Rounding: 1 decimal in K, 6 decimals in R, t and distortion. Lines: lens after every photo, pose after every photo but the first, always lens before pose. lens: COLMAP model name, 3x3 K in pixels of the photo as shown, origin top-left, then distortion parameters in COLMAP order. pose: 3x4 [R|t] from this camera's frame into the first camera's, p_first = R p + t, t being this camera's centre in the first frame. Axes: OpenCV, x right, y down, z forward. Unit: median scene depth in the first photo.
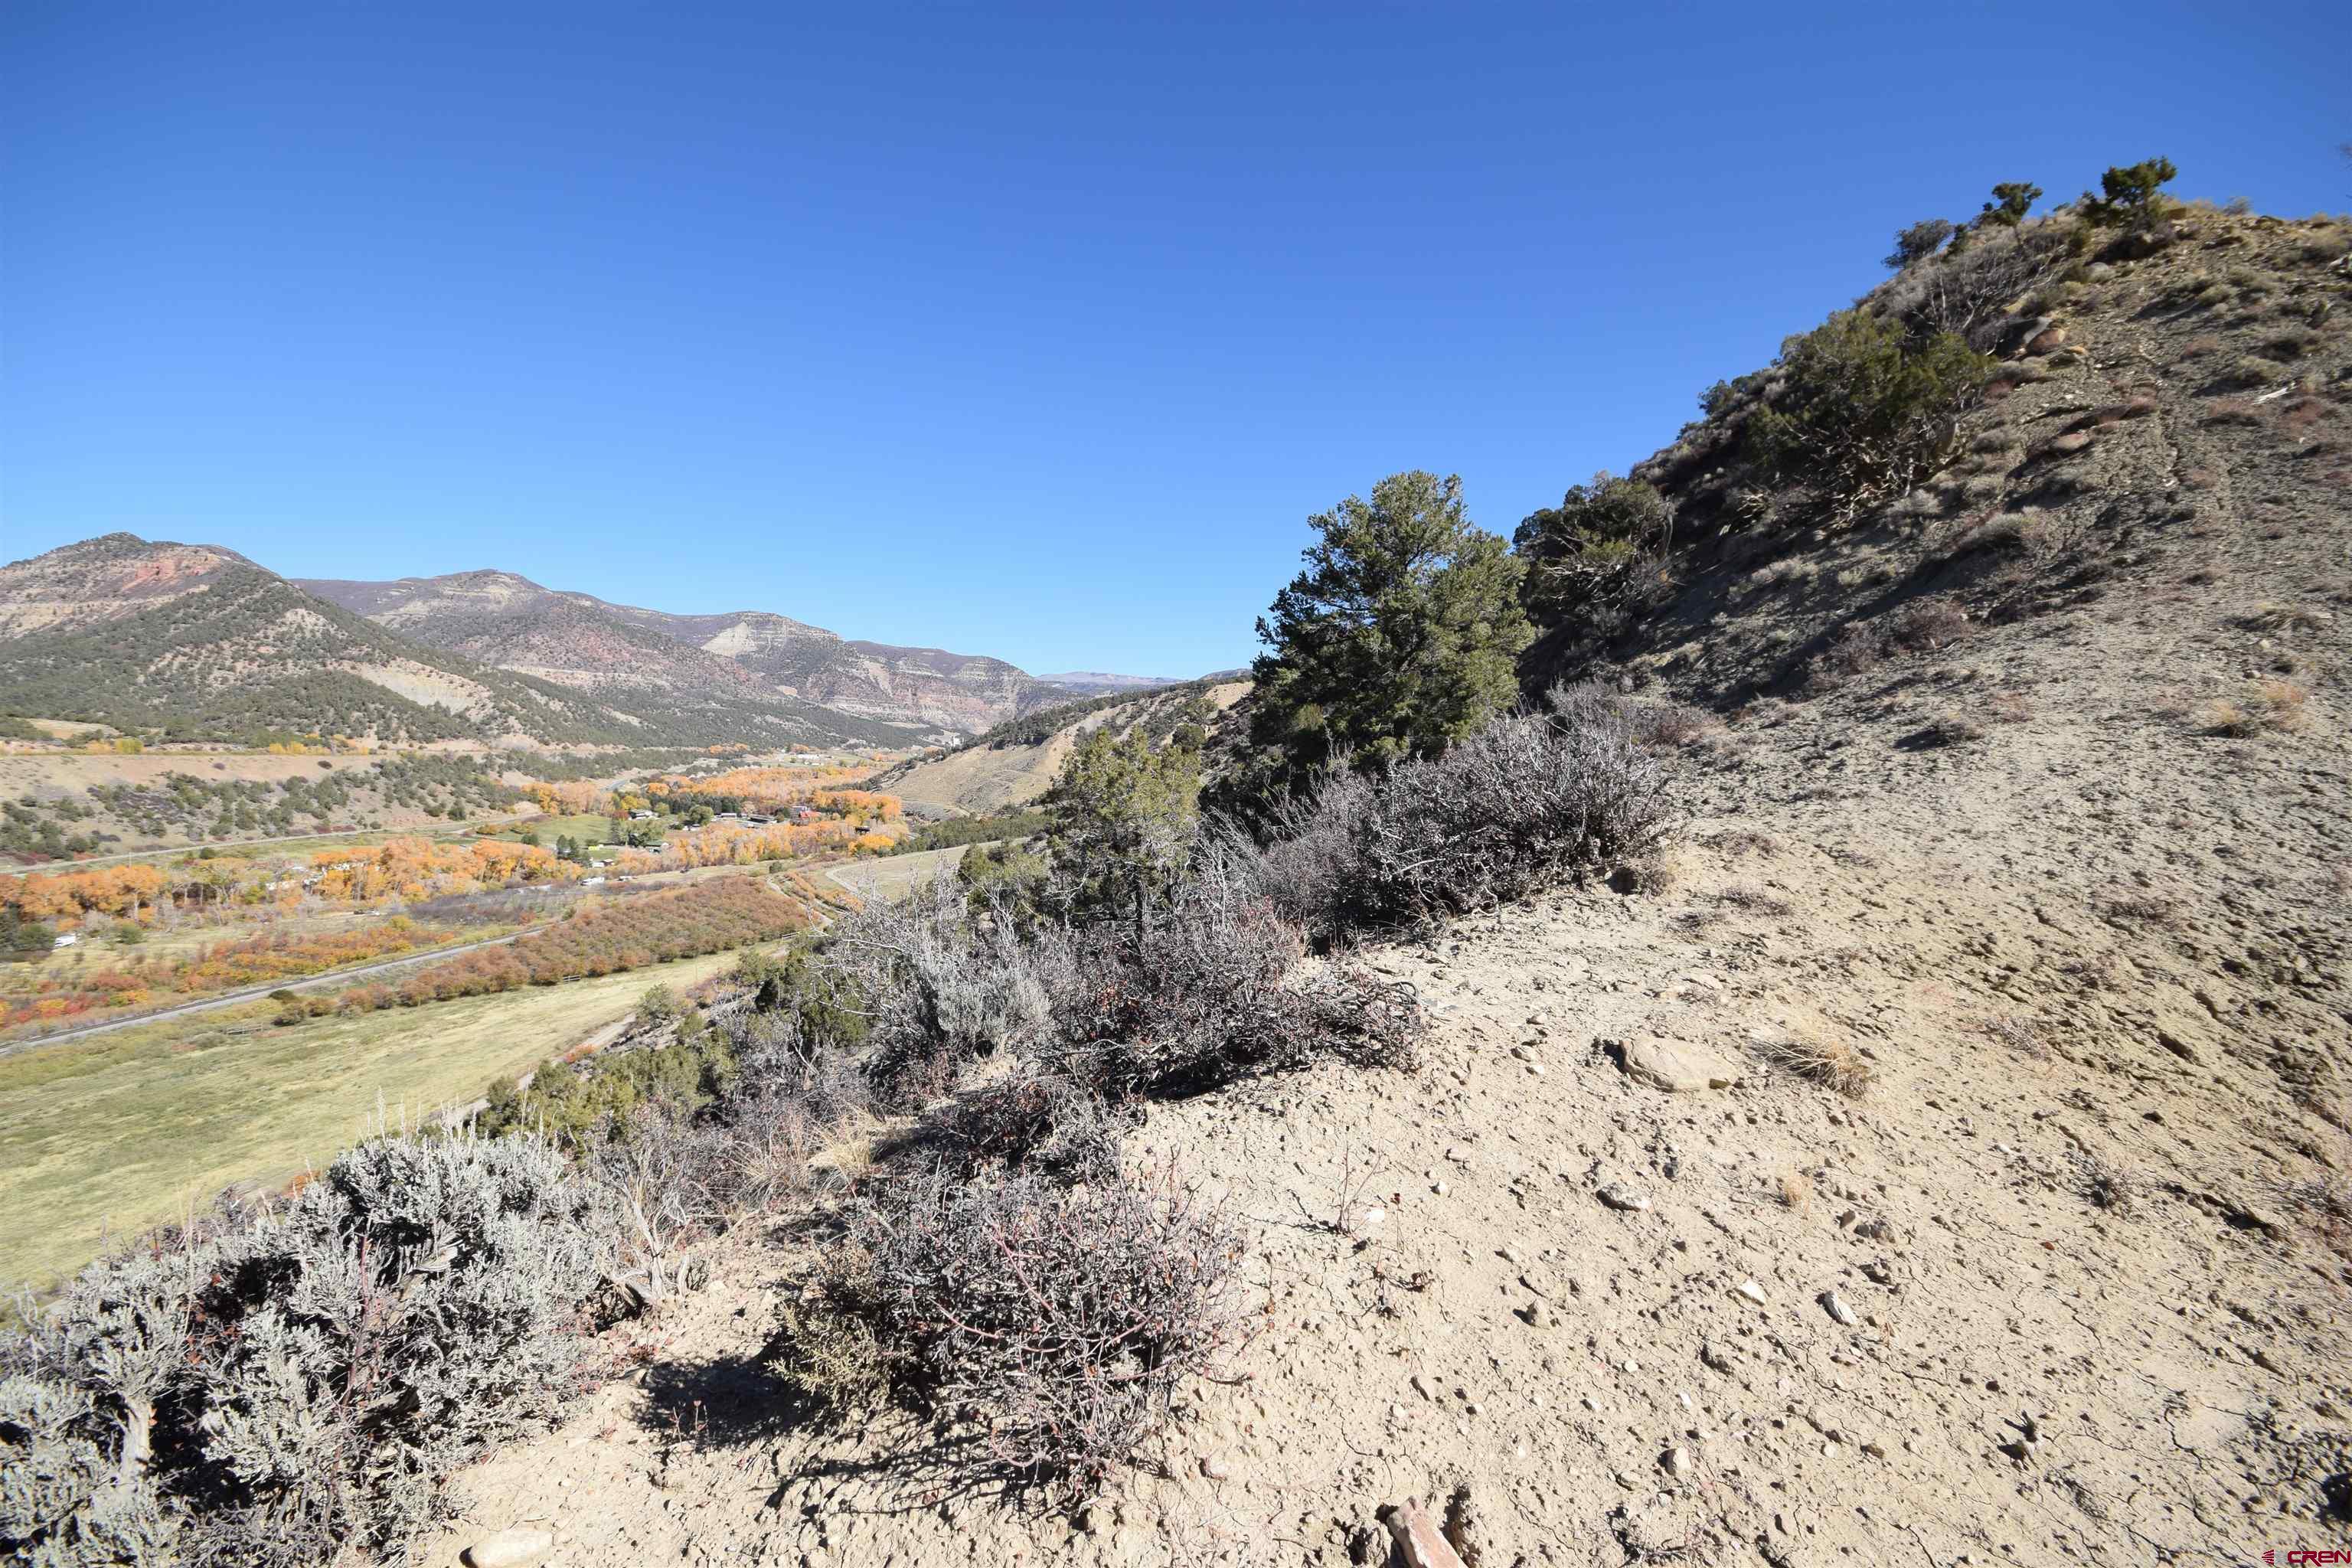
lens RADIAL K [[1028.0, 0, 1168.2], [0, 1028.0, 802.5], [0, 0, 1]] dist [0.007724, -0.009709]
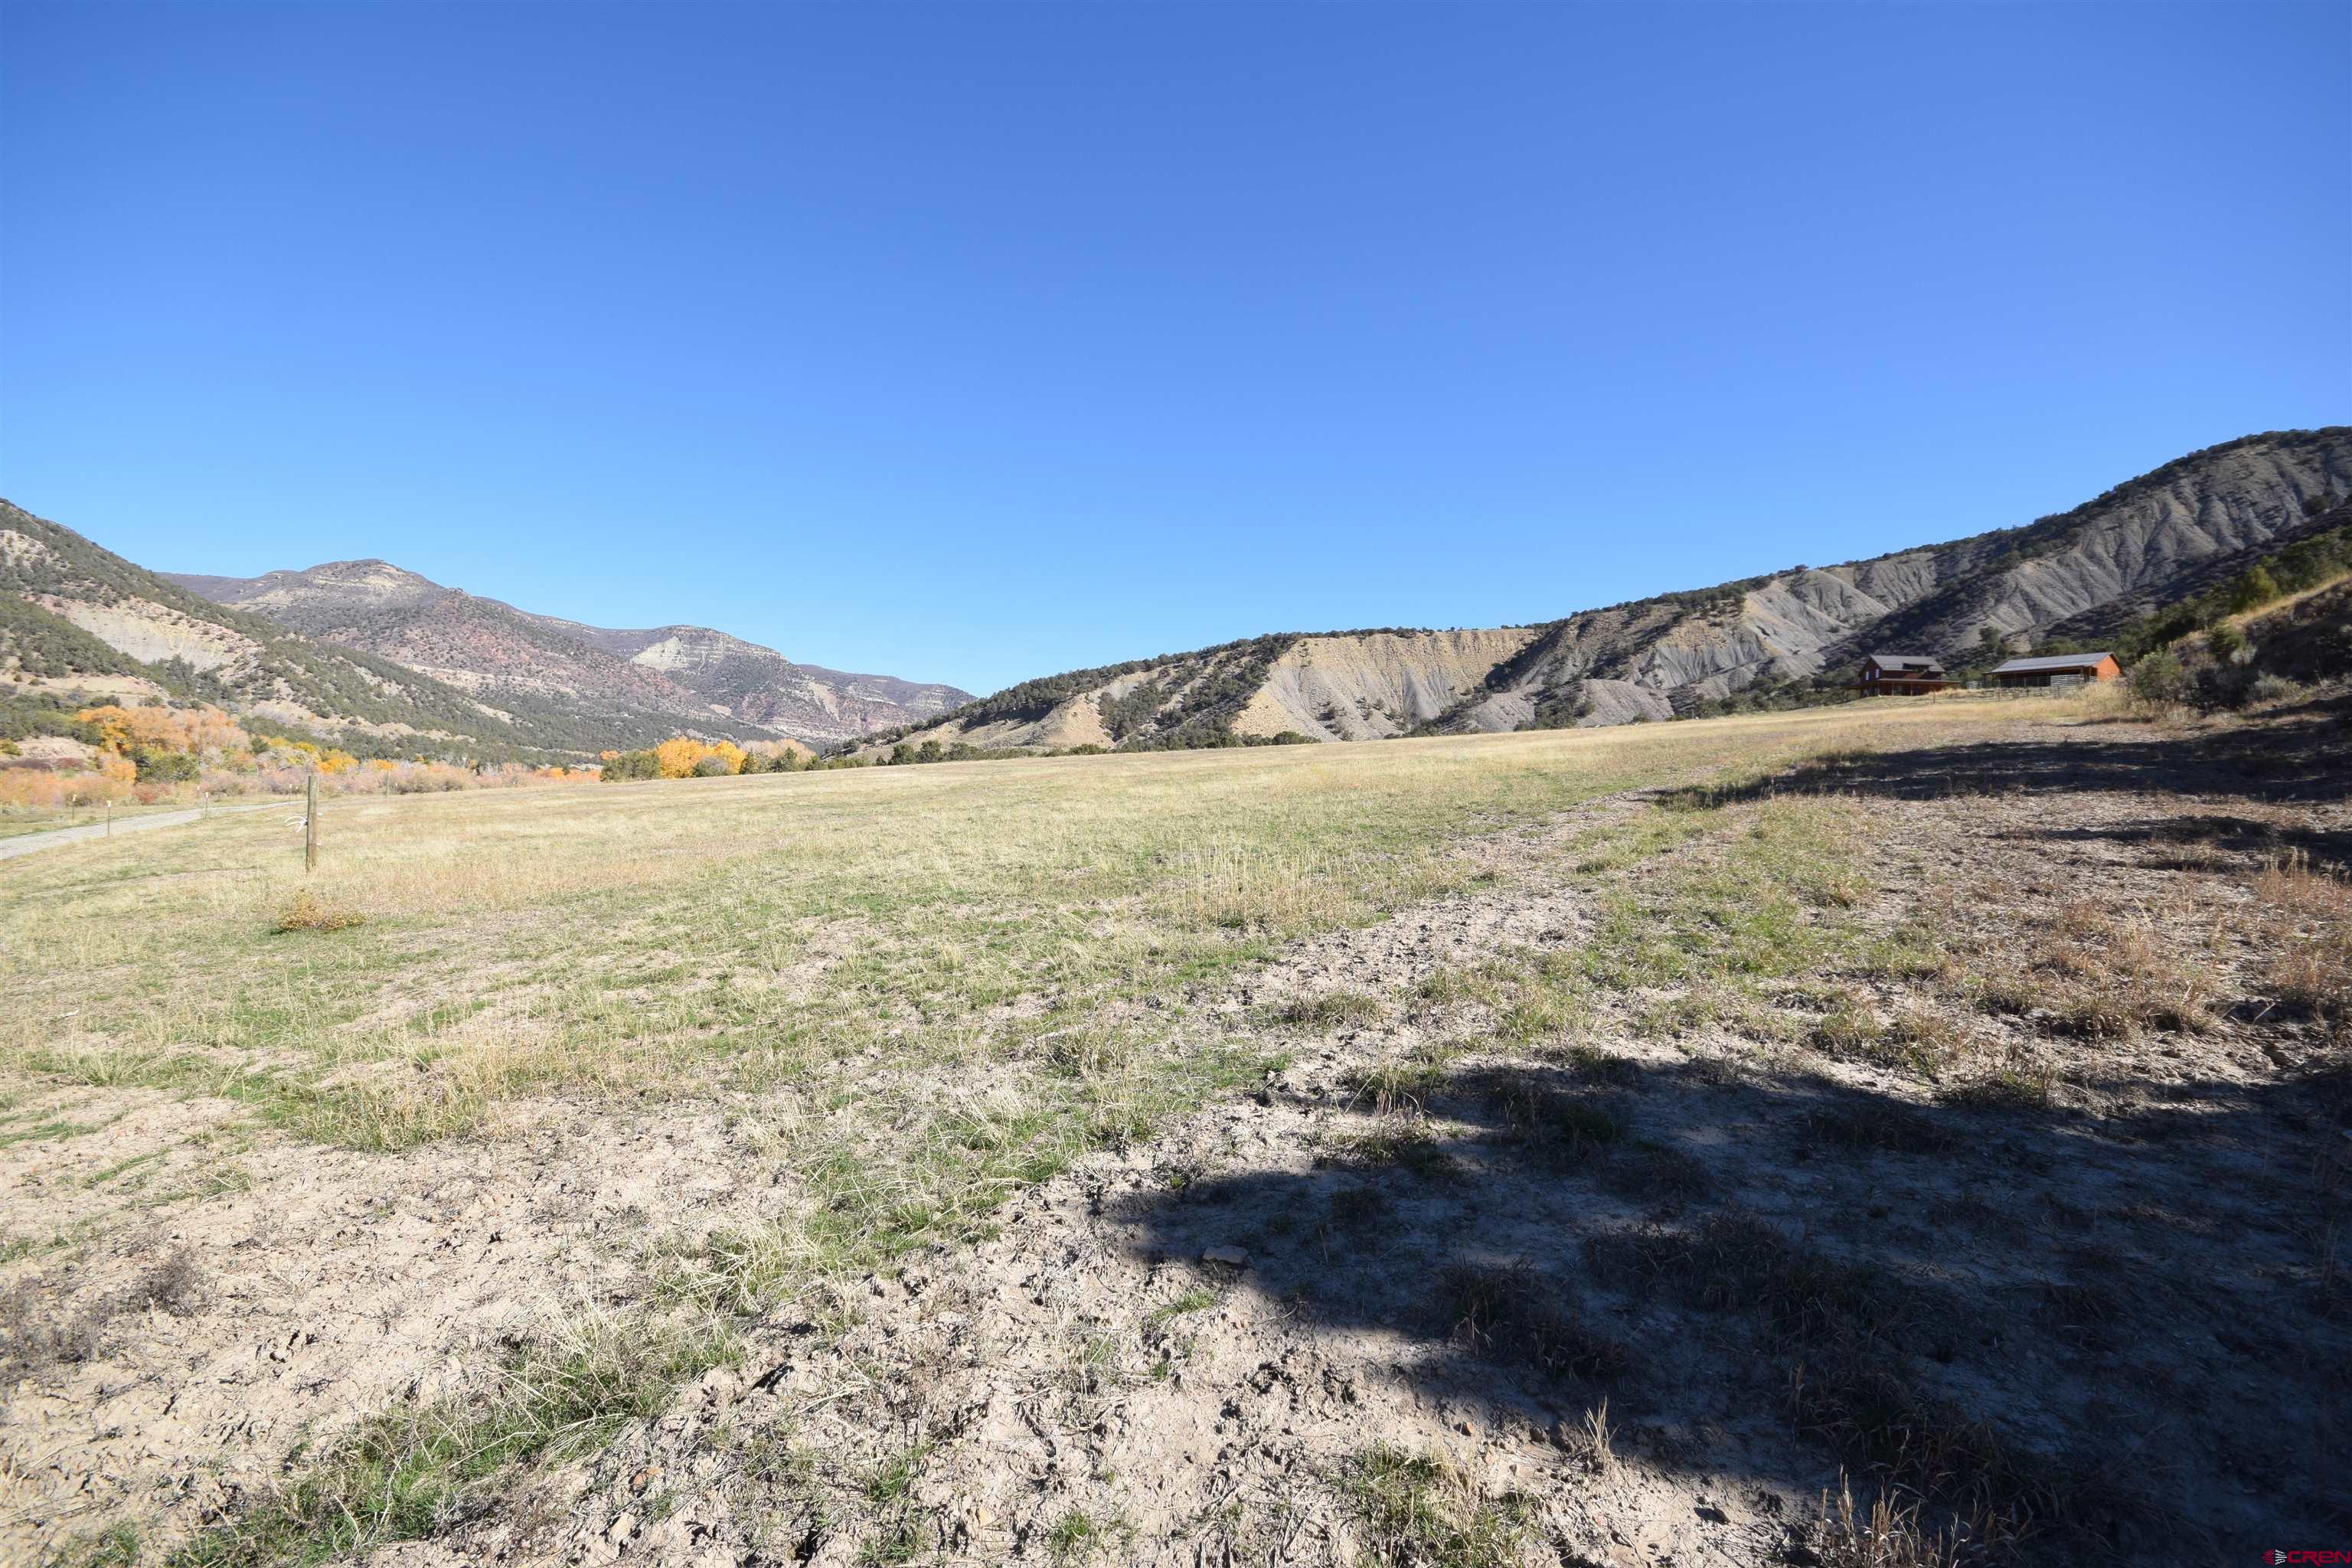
lens RADIAL K [[1028.0, 0, 1174.7], [0, 1028.0, 798.3], [0, 0, 1]] dist [0.007724, -0.009709]
pose [[0.998444, 0.019541, 0.052221, -0.050242], [-0.016781, 0.998465, -0.052789, 0.021421], [-0.053172, 0.051831, 0.997239, 0.223539]]
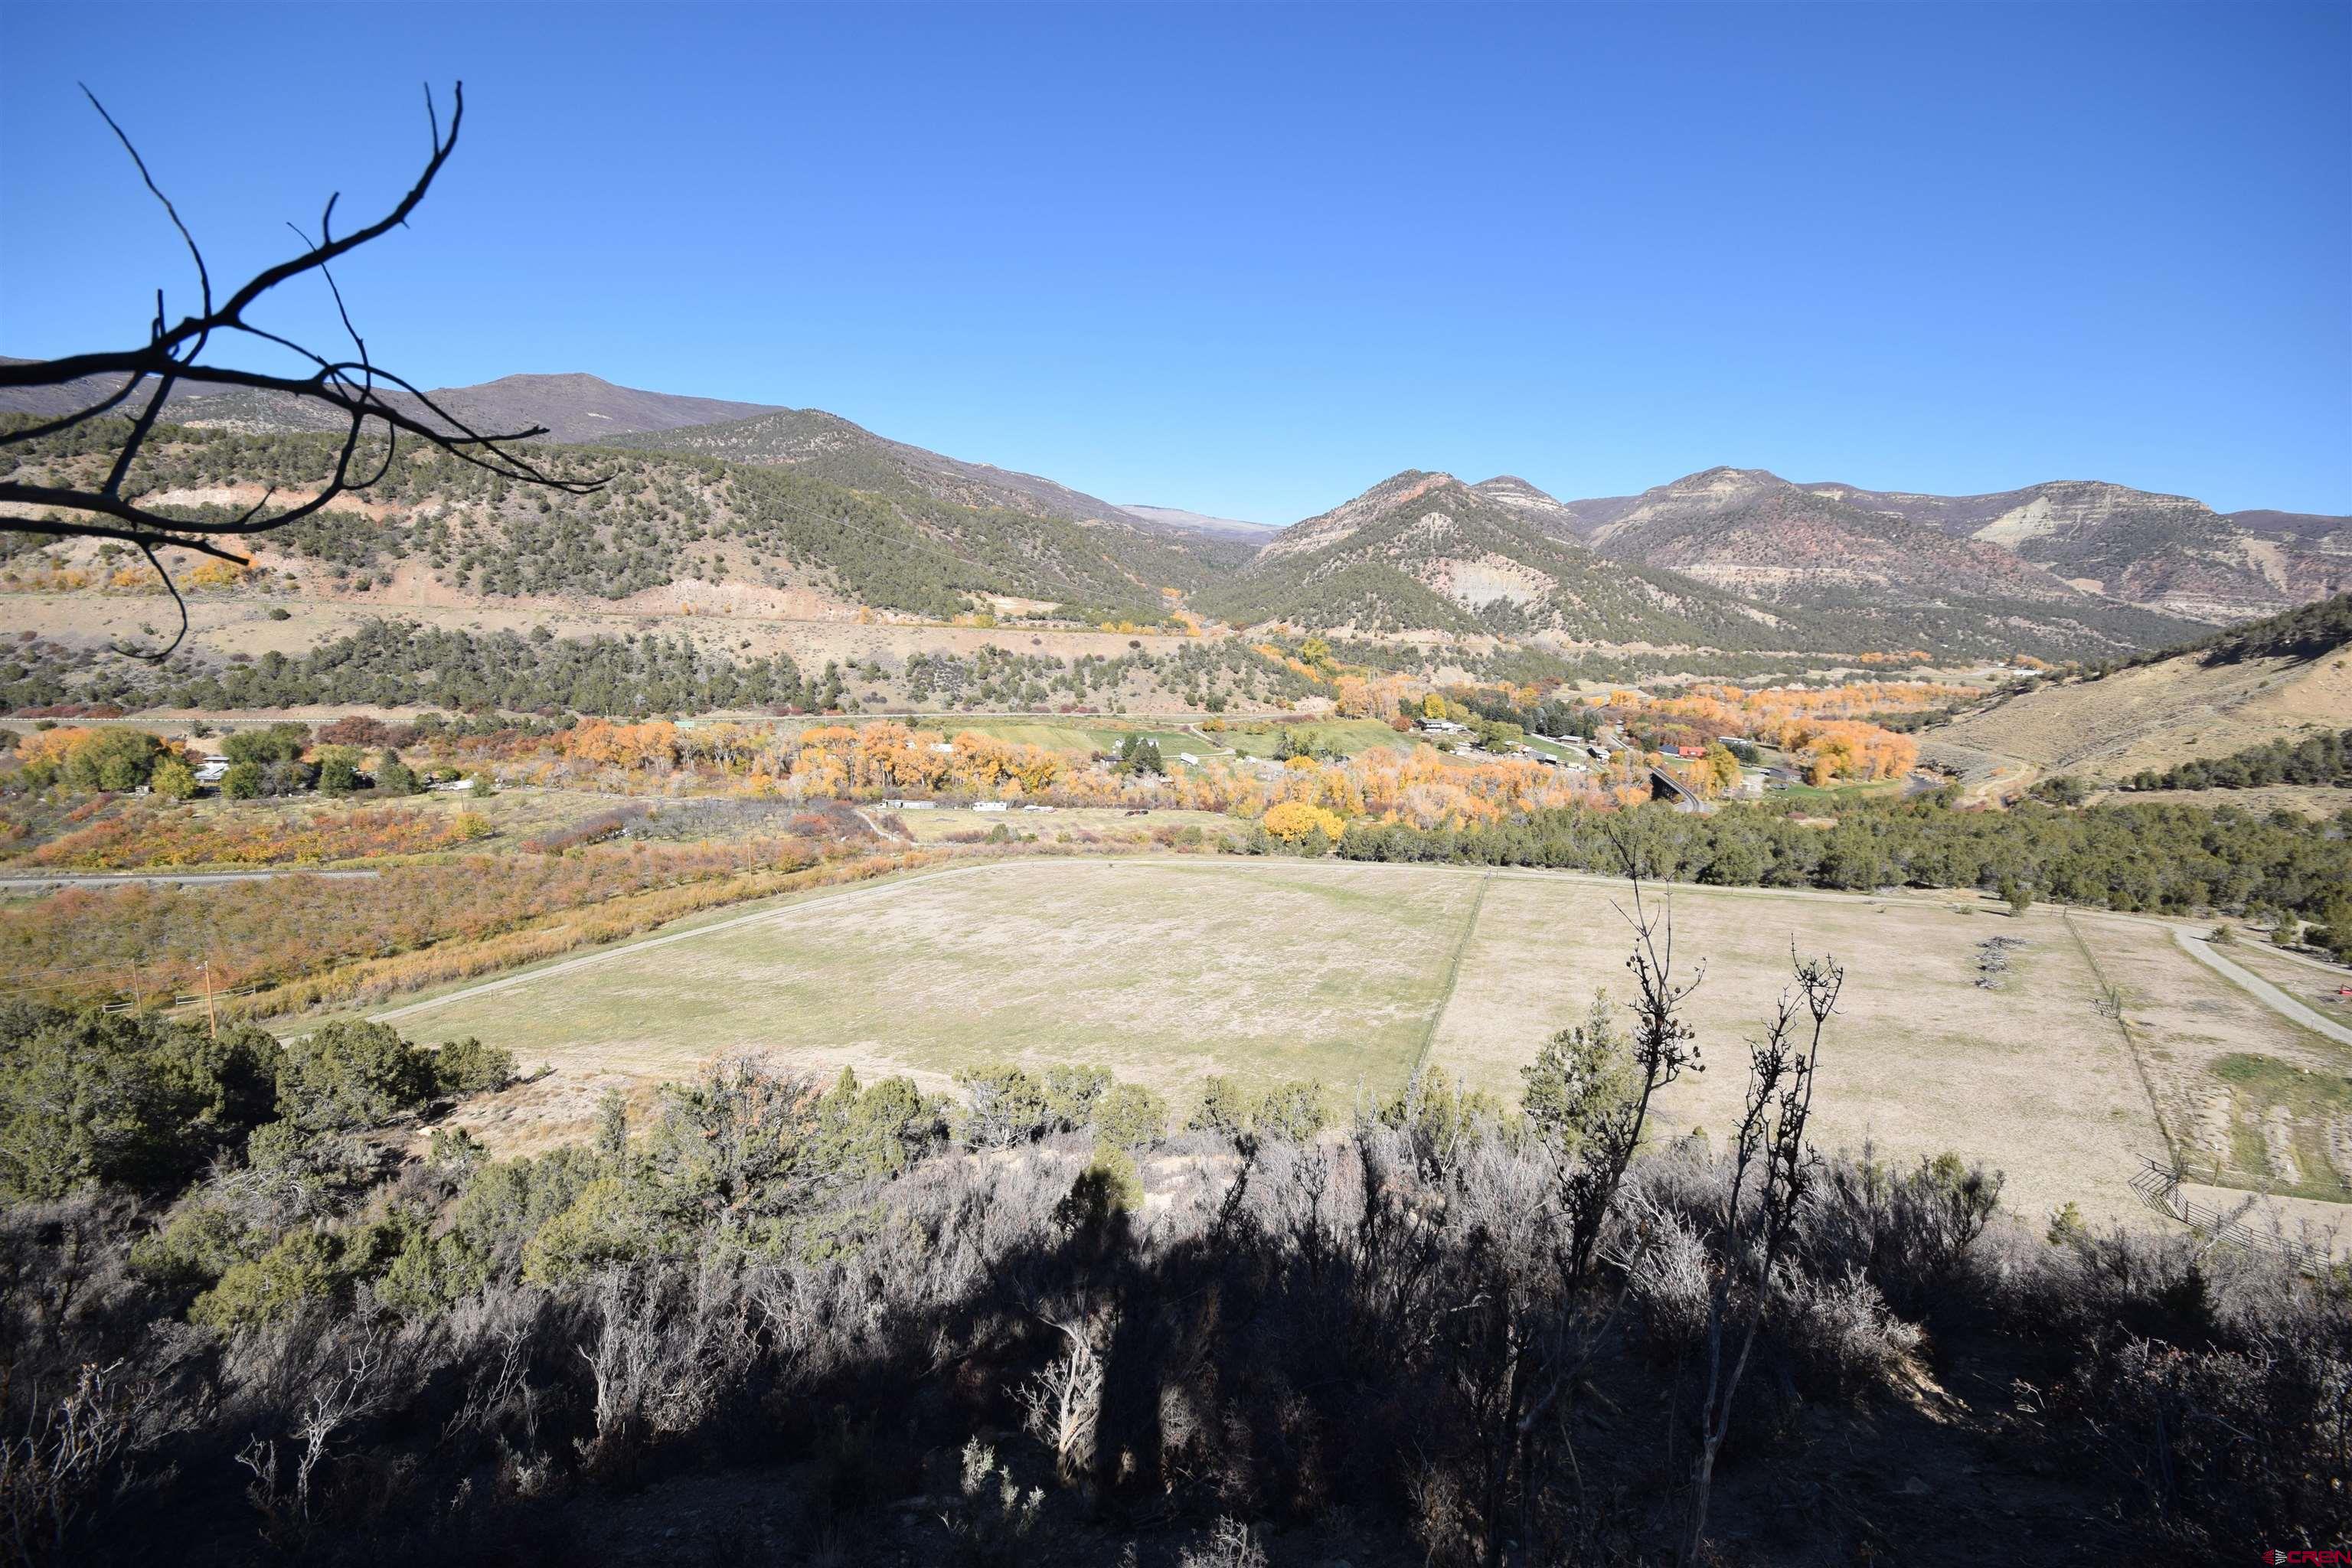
lens RADIAL K [[1028.0, 0, 1178.2], [0, 1028.0, 791.8], [0, 0, 1]] dist [0.007724, -0.009709]
pose [[0.440547, 0.146154, -0.885752, 0.036463], [-0.078468, 0.989151, 0.124188, -0.009442], [0.894294, 0.014792, 0.447236, 0.245745]]
